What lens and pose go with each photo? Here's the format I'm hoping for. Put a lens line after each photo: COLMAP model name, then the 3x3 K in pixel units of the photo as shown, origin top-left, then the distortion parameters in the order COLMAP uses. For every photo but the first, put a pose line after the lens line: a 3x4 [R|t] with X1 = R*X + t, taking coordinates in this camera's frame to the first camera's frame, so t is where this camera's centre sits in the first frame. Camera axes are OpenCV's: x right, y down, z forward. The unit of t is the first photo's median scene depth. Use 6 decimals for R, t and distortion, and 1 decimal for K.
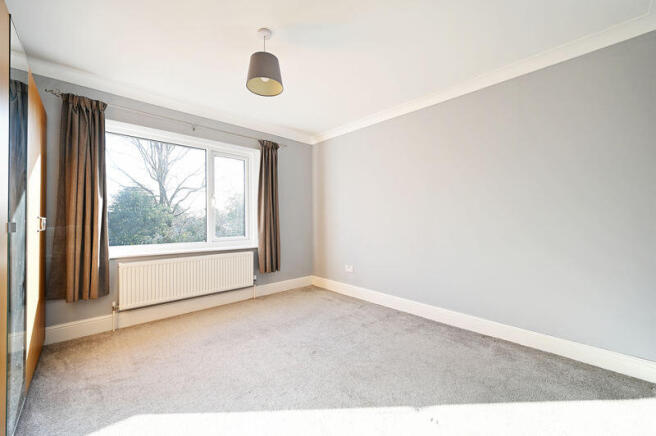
lens RADIAL K [[257.6, 0, 322.9], [0, 257.6, 218.5], [0, 0, 1]] dist [-0.003769, 0.000002]
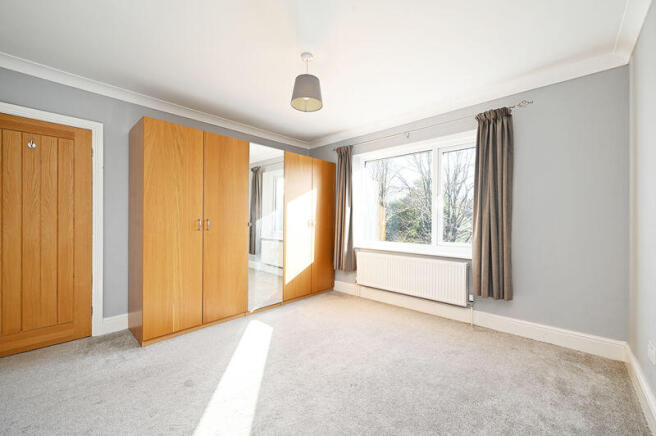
lens RADIAL K [[257.6, 0, 323.1], [0, 257.6, 218.5], [0, 0, 1]] dist [-0.003769, 0.000002]
pose [[0.067970, 0.000735, -0.997687, 0.525636], [0.009630, 0.999953, 0.001393, -0.014085], [0.997641, -0.009702, 0.067959, 0.565866]]
